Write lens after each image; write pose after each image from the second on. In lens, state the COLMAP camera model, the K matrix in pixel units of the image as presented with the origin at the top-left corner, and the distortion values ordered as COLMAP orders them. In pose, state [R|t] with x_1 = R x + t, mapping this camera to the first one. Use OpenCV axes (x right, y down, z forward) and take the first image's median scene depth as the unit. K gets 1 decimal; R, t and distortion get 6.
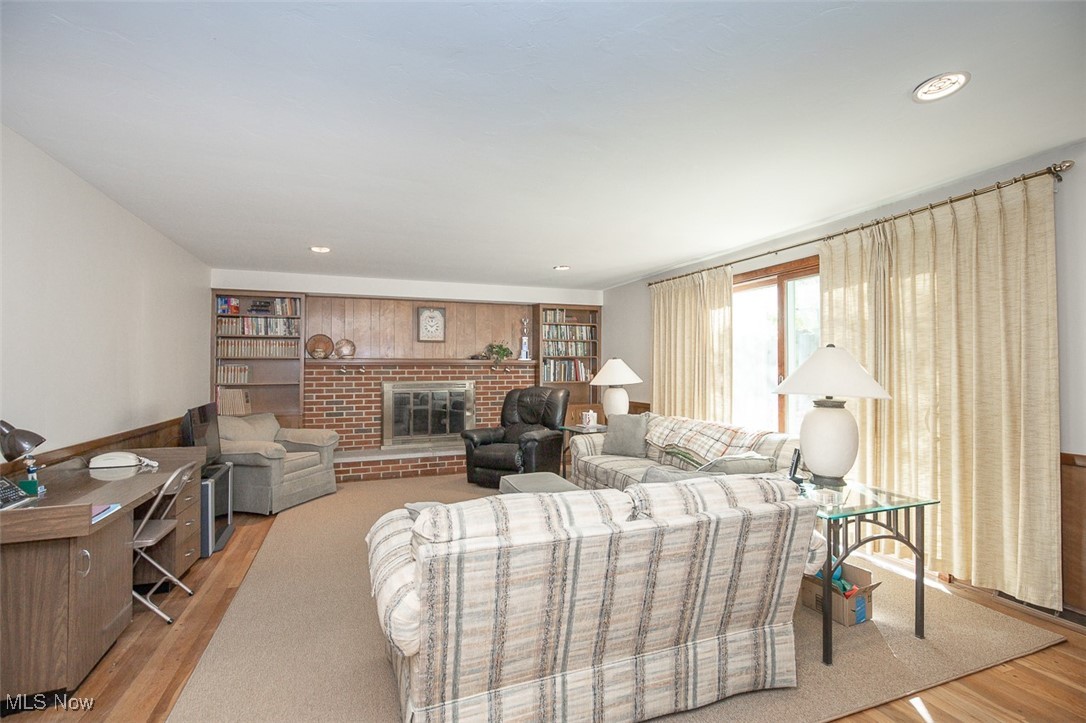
lens RADIAL K [[499.0, 0, 546.1], [0, 499.0, 361.1], [0, 0, 1]] dist [-0.004842, 0.000703]
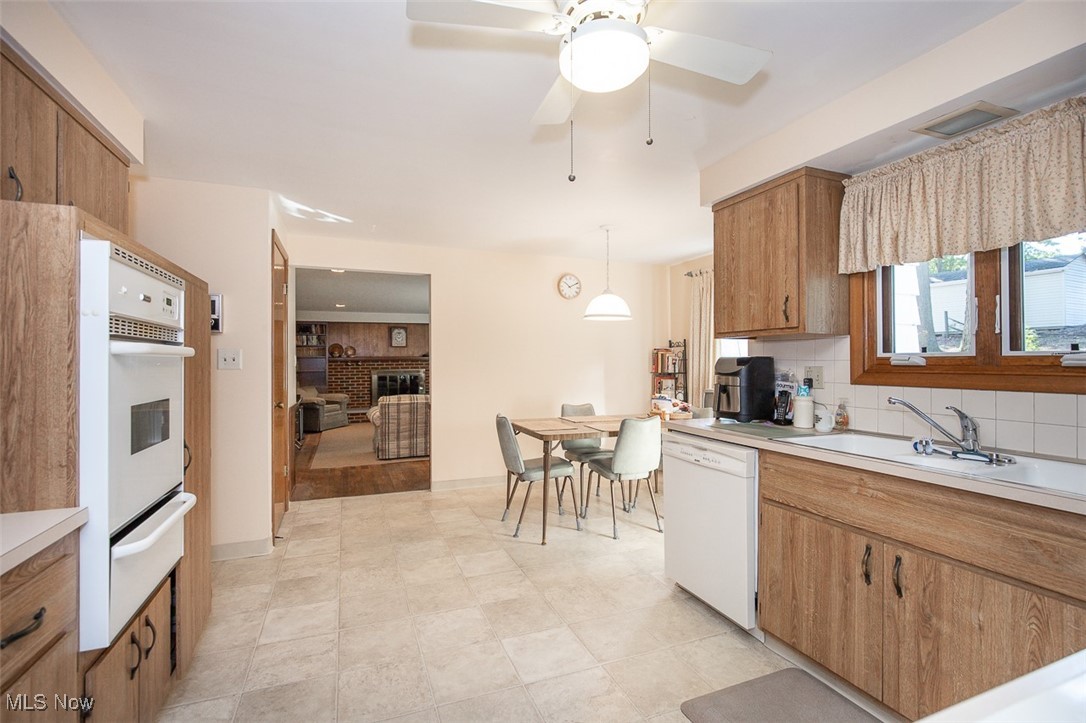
lens RADIAL K [[485.9, 0, 543.0], [0, 485.9, 361.5], [0, 0, 1]] dist [-0.000370, 0.000167]
pose [[0.999736, -0.003479, 0.022728, 0.408107], [0.003080, 0.999840, 0.017598, -0.028369], [-0.022785, -0.017523, 0.999587, -1.240417]]
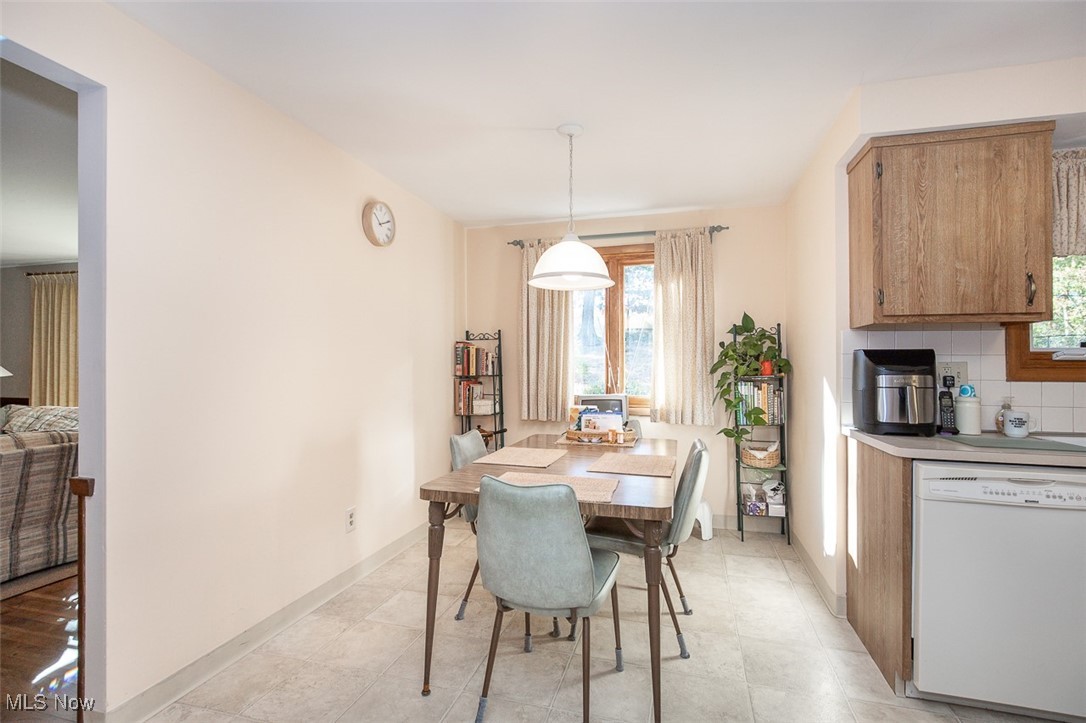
lens RADIAL K [[499.0, 0, 546.1], [0, 499.0, 361.1], [0, 0, 1]] dist [-0.004842, 0.000703]
pose [[0.593023, 0.004491, 0.805173, 0.043129], [-0.014090, 0.999889, 0.004801, -0.006264], [-0.805062, -0.014192, 0.593021, -0.559985]]
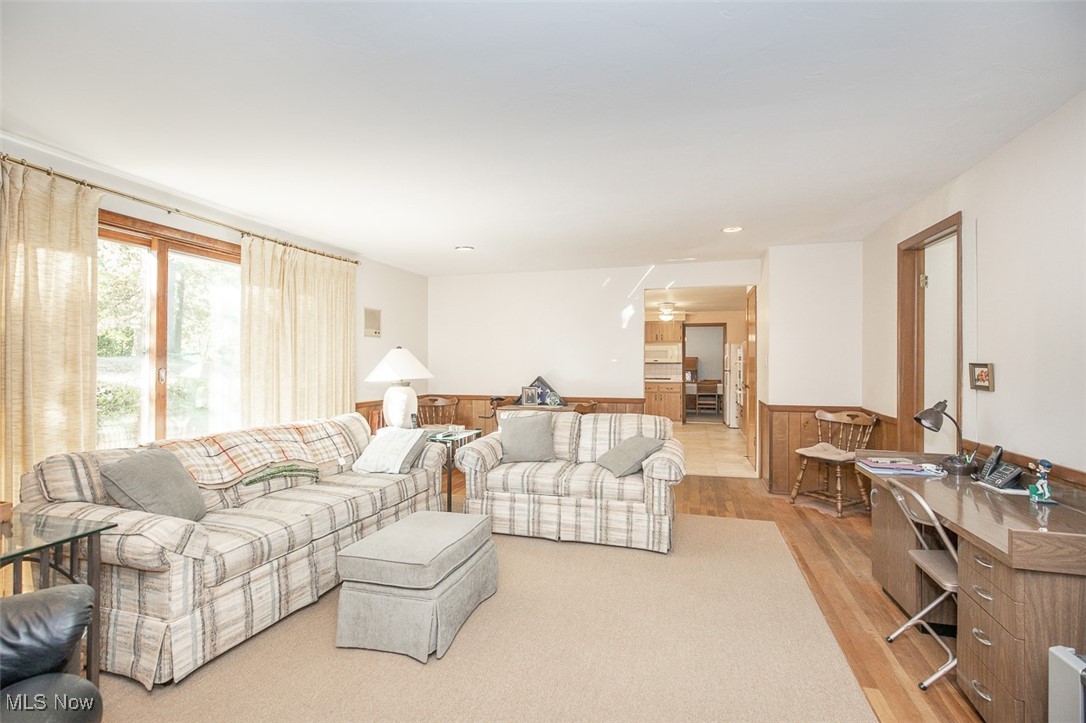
lens RADIAL K [[499.0, 0, 546.1], [0, 499.0, 361.1], [0, 0, 1]] dist [-0.004842, 0.000703]
pose [[-0.797468, 0.002303, 0.603357, -0.508431], [-0.013897, 0.999657, -0.022183, 0.026978], [-0.603201, -0.026075, -0.797163, 1.337829]]
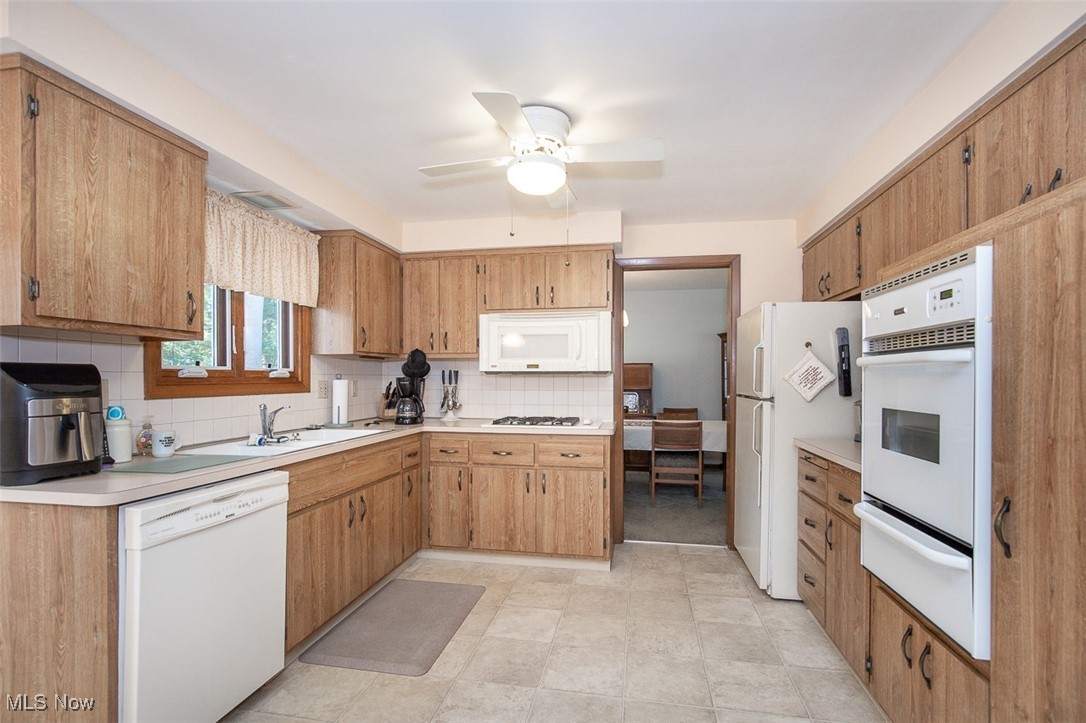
lens RADIAL K [[501.1, 0, 546.1], [0, 501.1, 379.2], [0, 0, 1]] dist [-0.008413, 0.000272]
pose [[-0.852312, -0.003709, 0.523021, 0.158501], [-0.011687, 0.999860, -0.011955, -0.008908], [-0.522904, -0.016302, -0.852236, -0.415694]]
